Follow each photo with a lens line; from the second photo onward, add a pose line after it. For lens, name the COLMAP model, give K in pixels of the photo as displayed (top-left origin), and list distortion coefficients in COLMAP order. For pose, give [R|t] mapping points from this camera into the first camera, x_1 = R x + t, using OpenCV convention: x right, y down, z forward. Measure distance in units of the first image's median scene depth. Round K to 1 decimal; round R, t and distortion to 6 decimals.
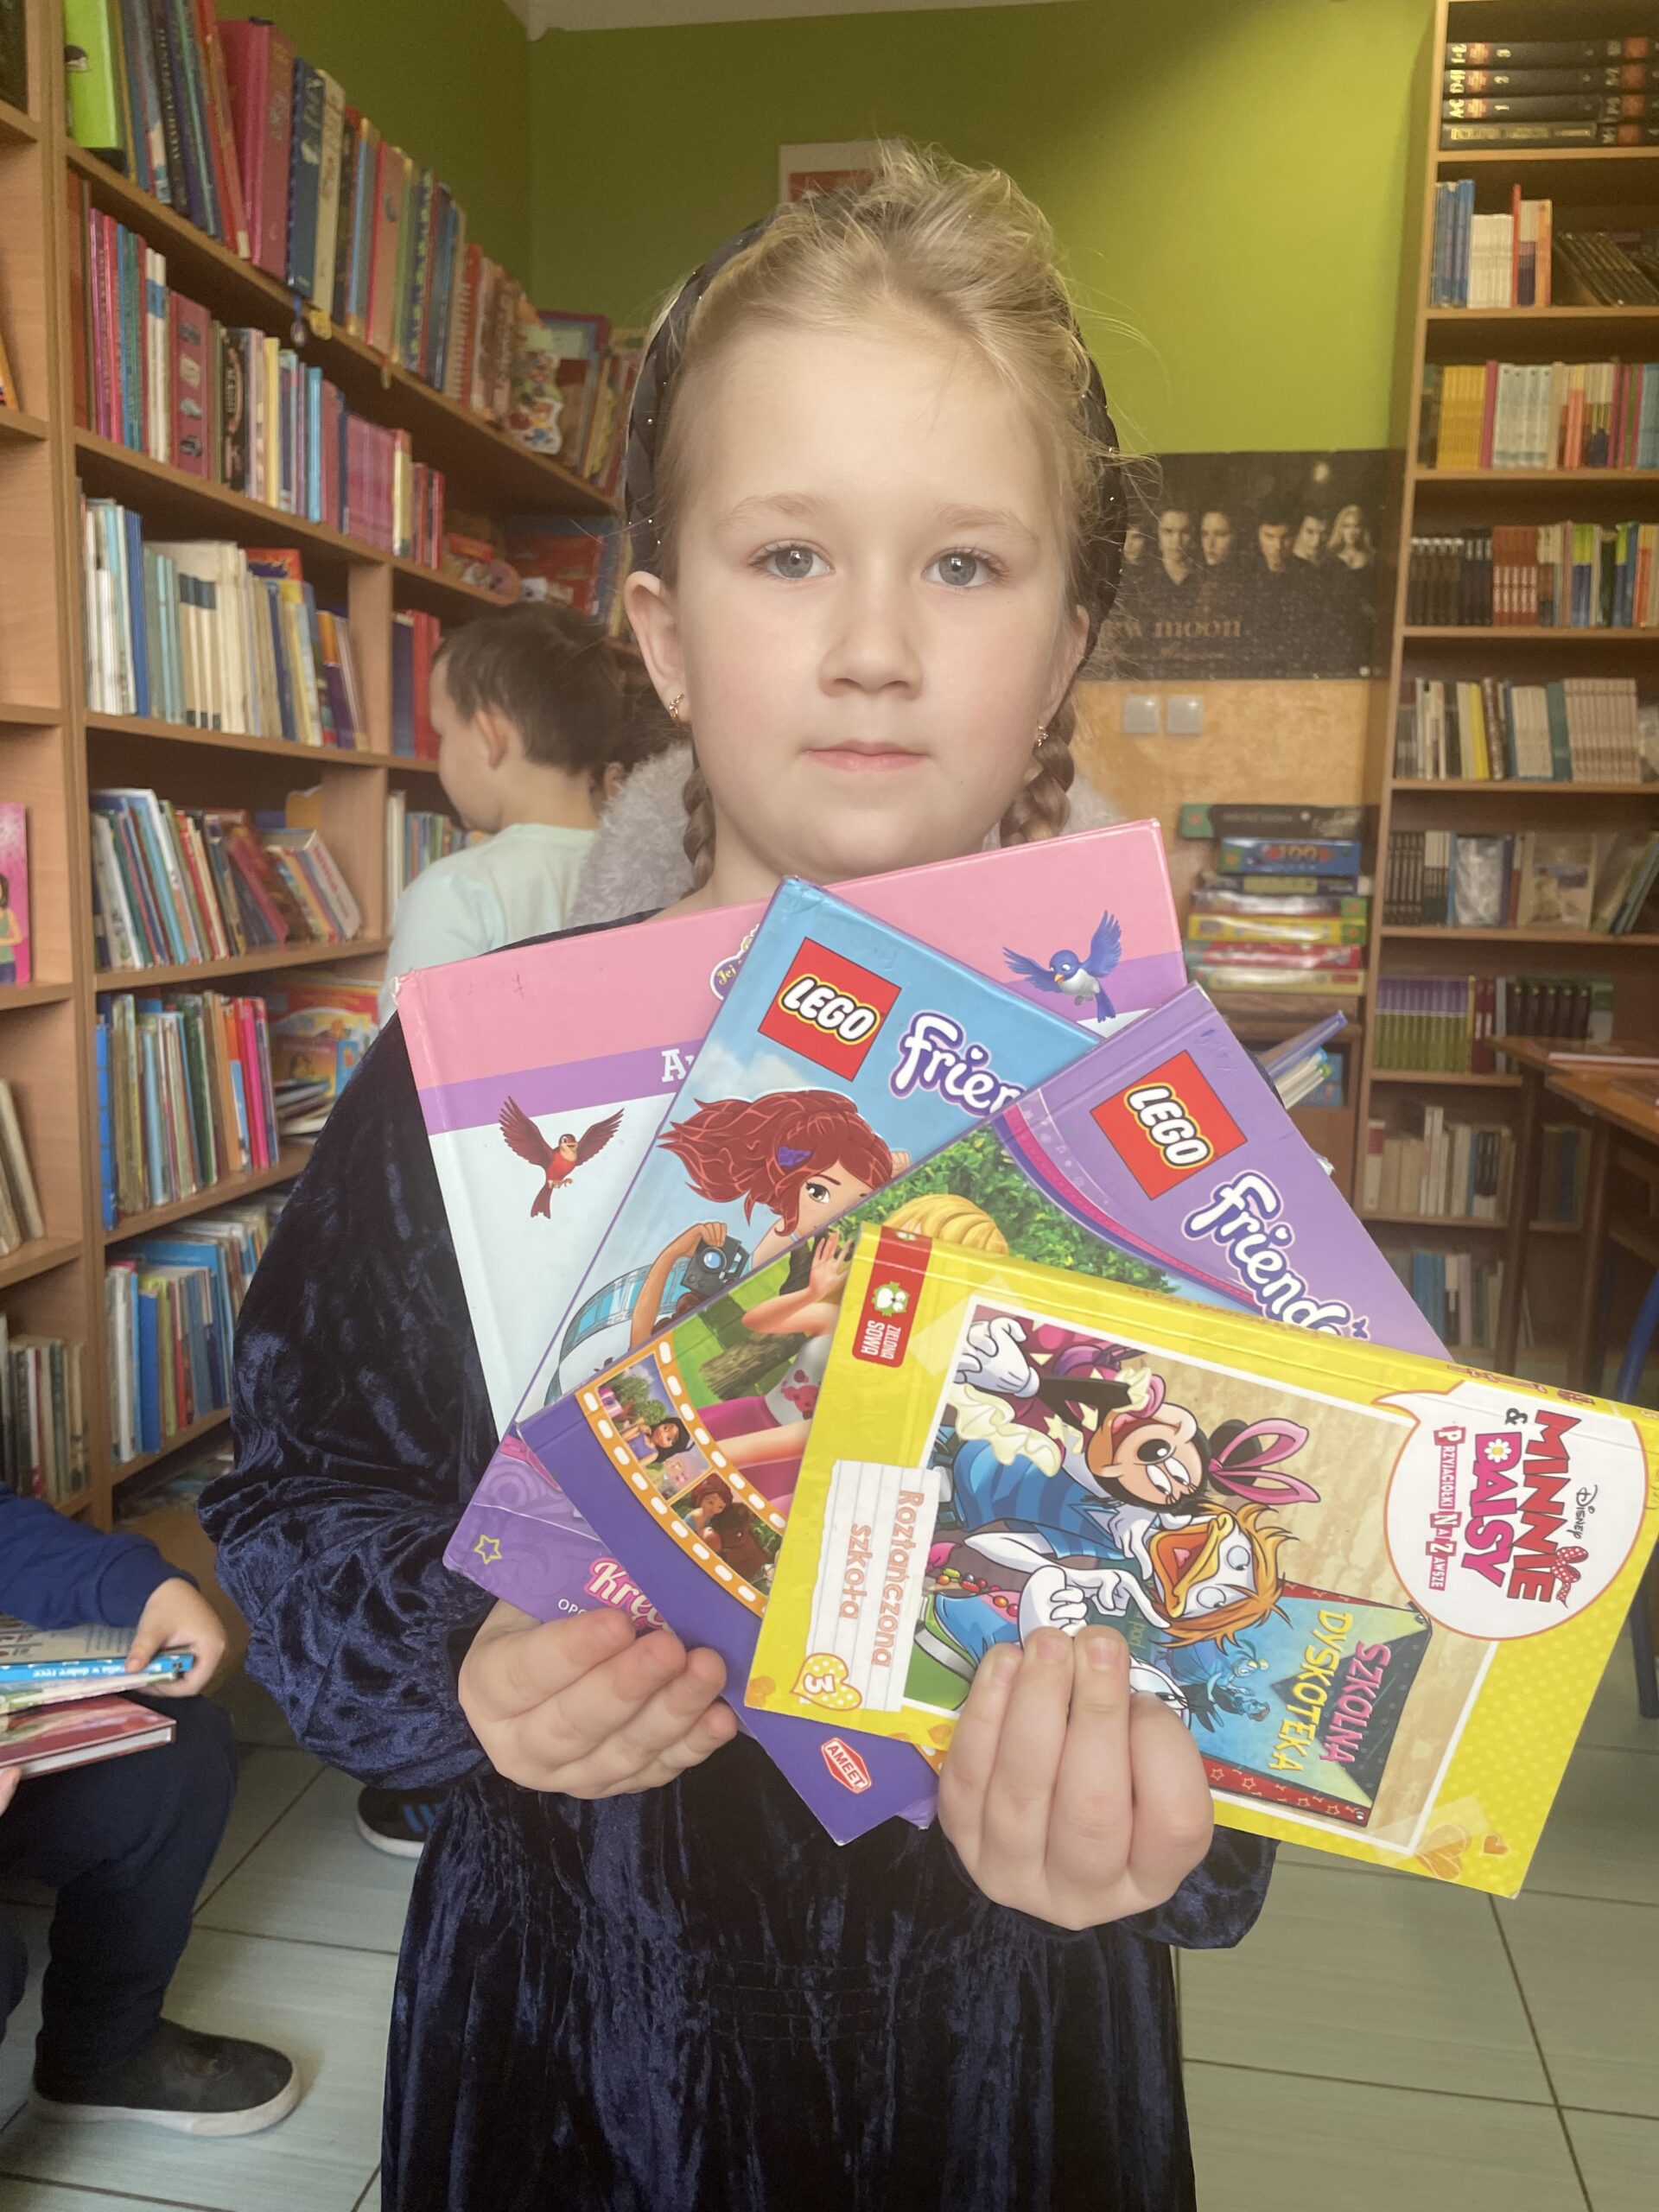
lens RADIAL K [[1658.9, 0, 837.9], [0, 1658.9, 1109.2], [0, 0, 1]] dist [0.071199, -0.115930]
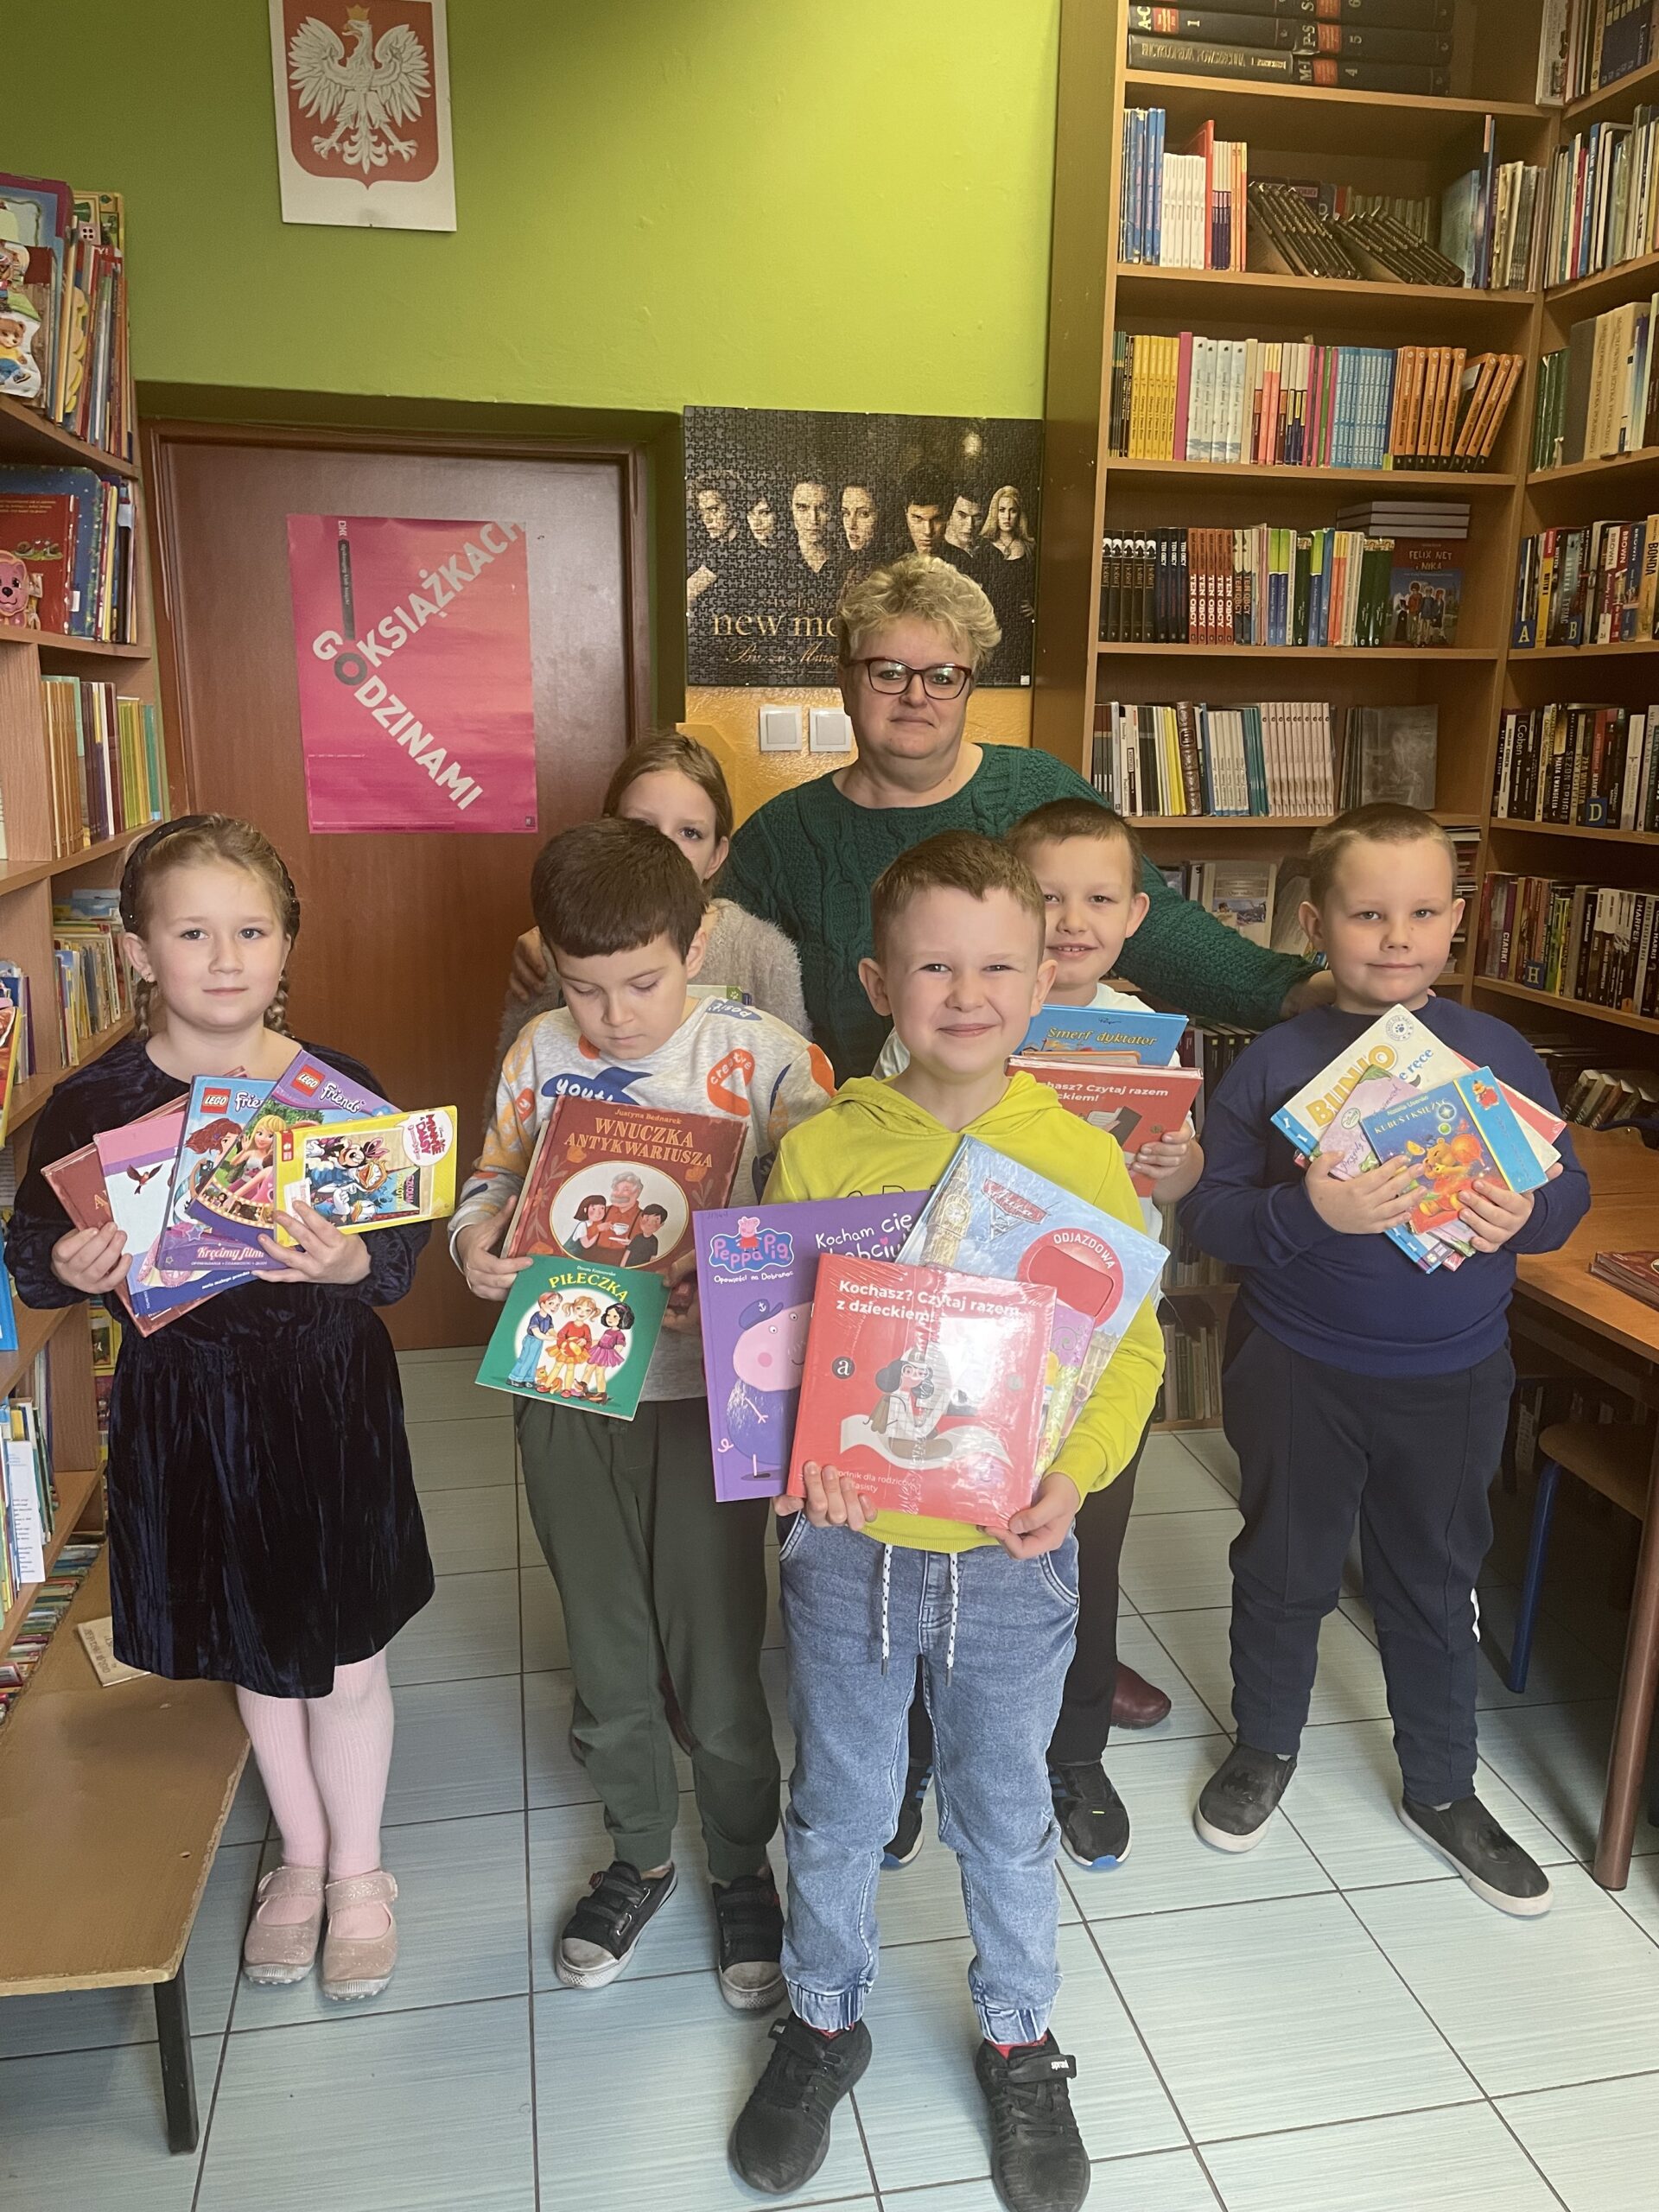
lens RADIAL K [[1658.9, 0, 837.9], [0, 1658.9, 1109.2], [0, 0, 1]] dist [0.071199, -0.115930]
pose [[0.934497, -0.092715, 0.343685, -0.109733], [0.068123, 0.994220, 0.082980, -0.134580], [-0.349392, -0.054132, 0.935412, 0.238403]]
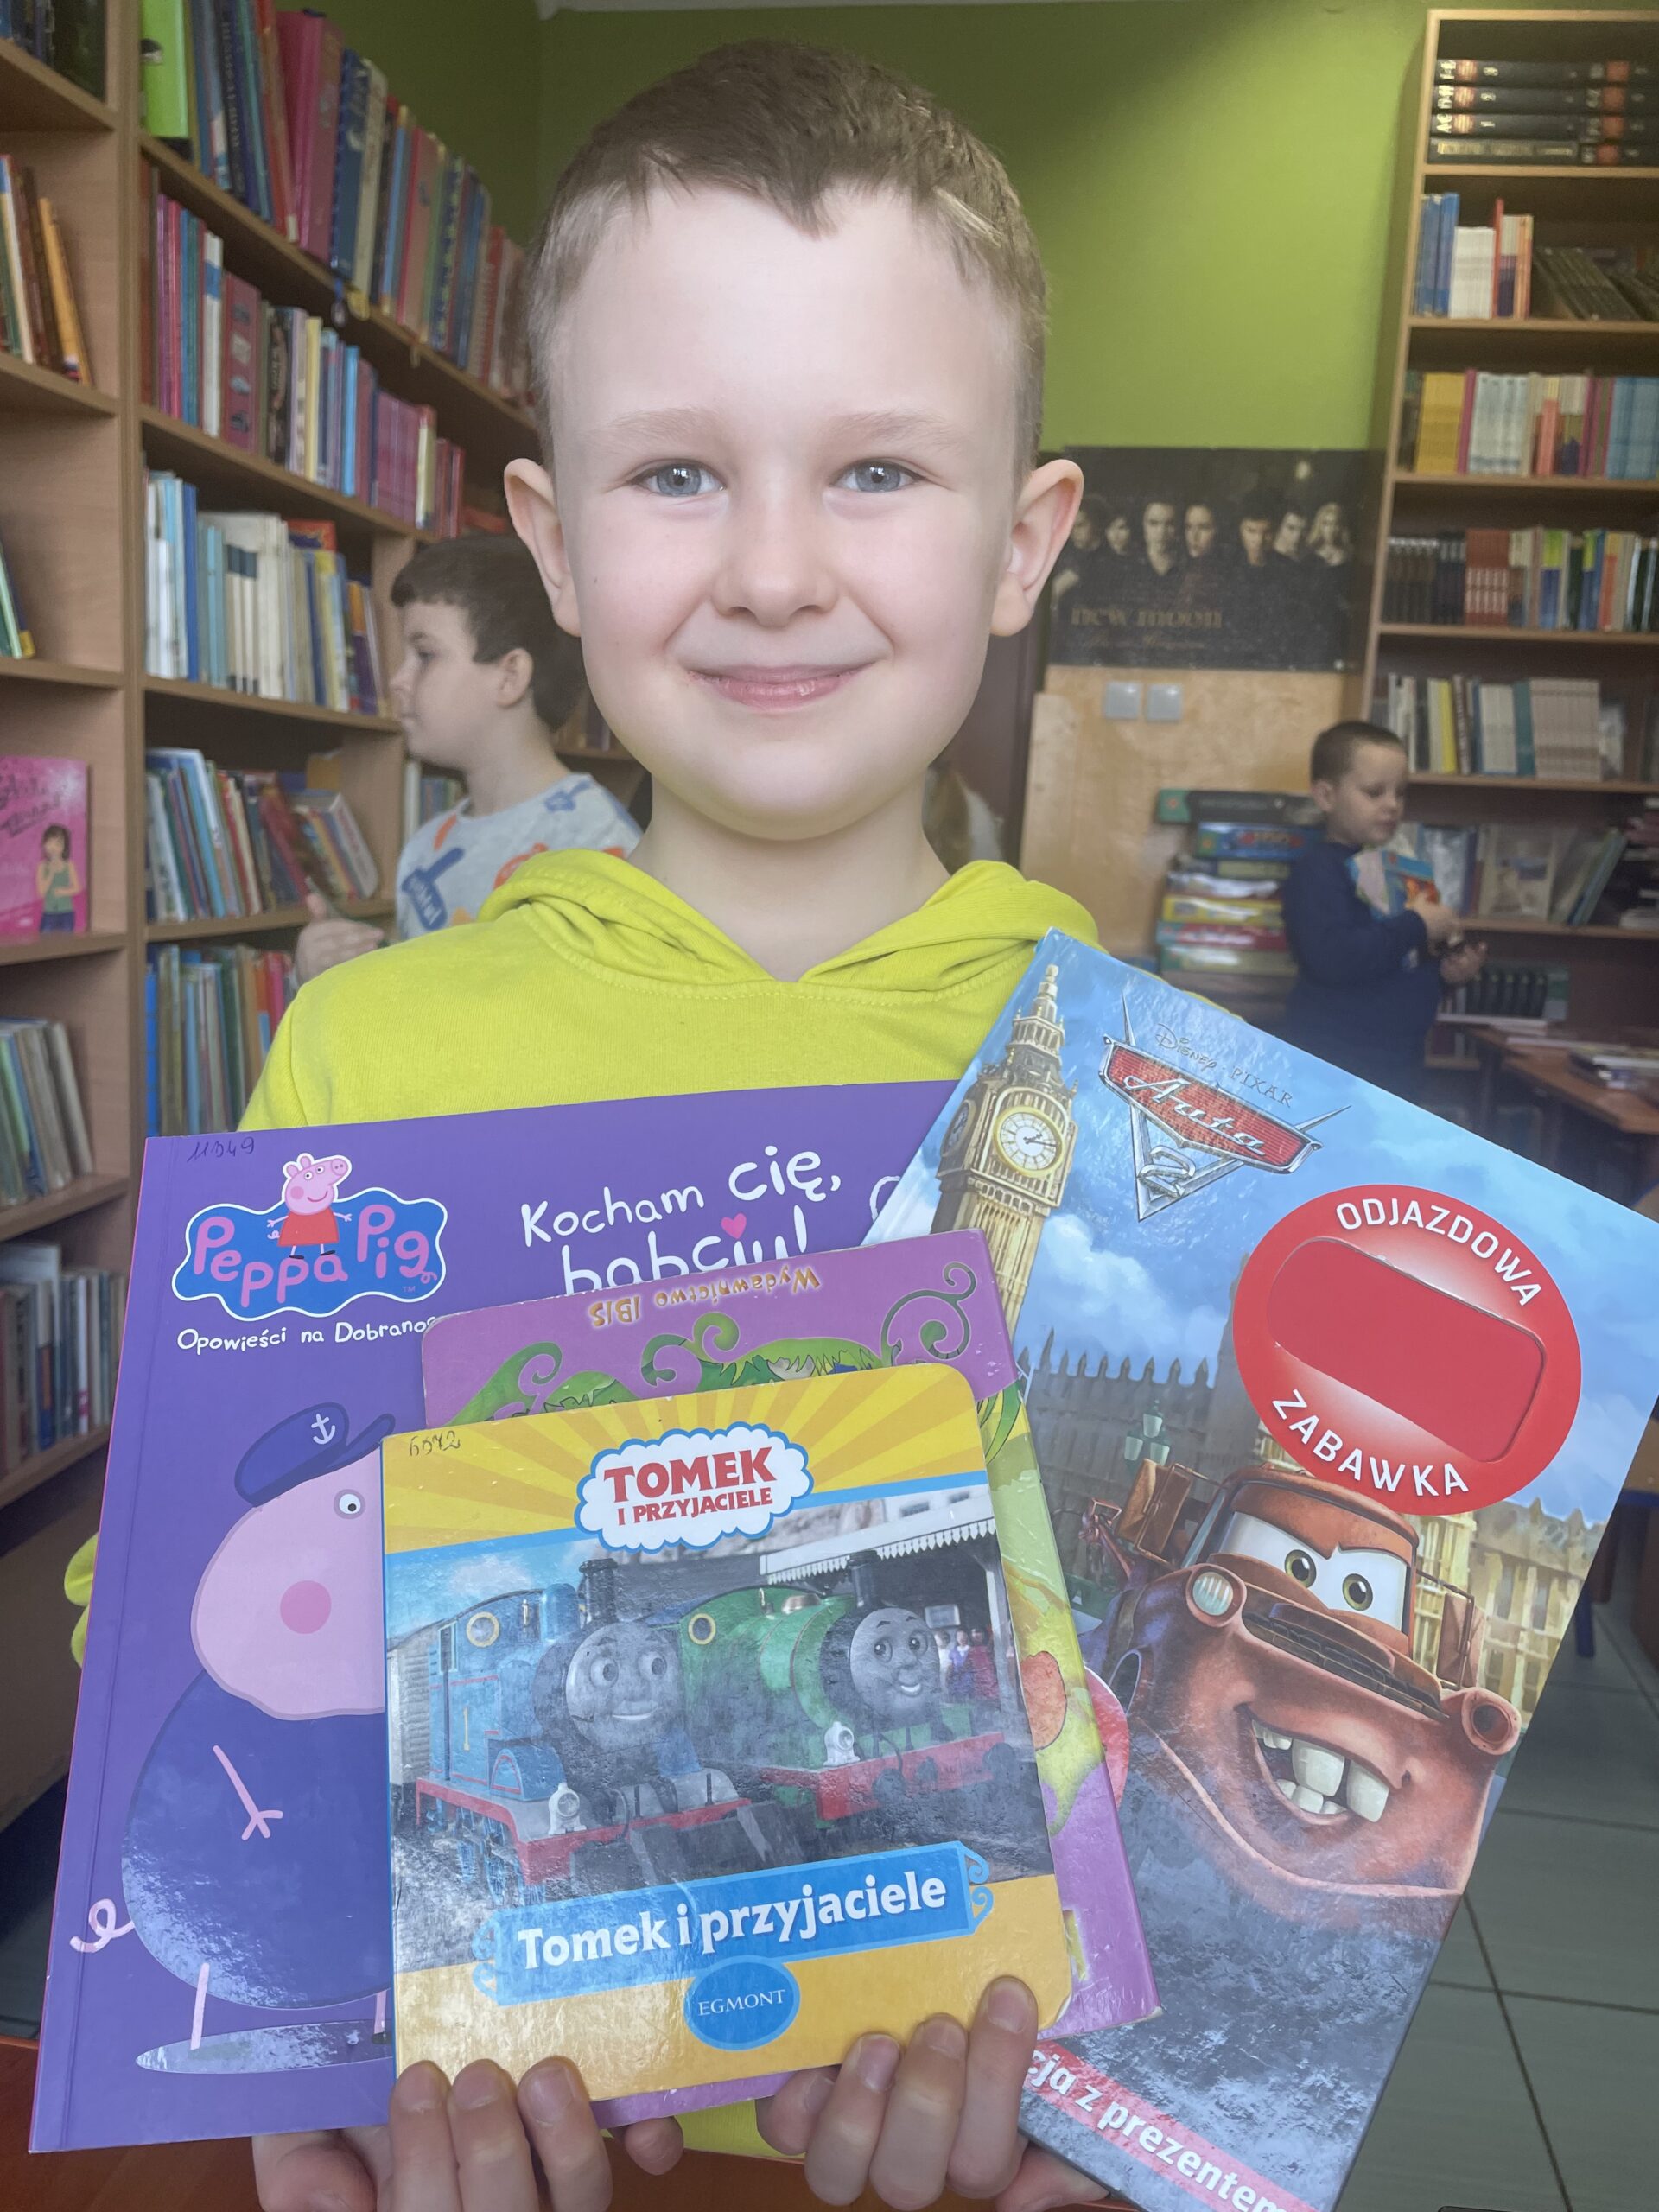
lens RADIAL K [[1663.4, 0, 829.5], [0, 1663.4, 1106.0], [0, 0, 1]] dist [0.074587, -0.125475]
pose [[0.999462, 0.023403, 0.023001, -0.019892], [-0.023714, 0.999629, 0.013383, 0.004892], [-0.022679, -0.013921, 0.999646, -0.037455]]
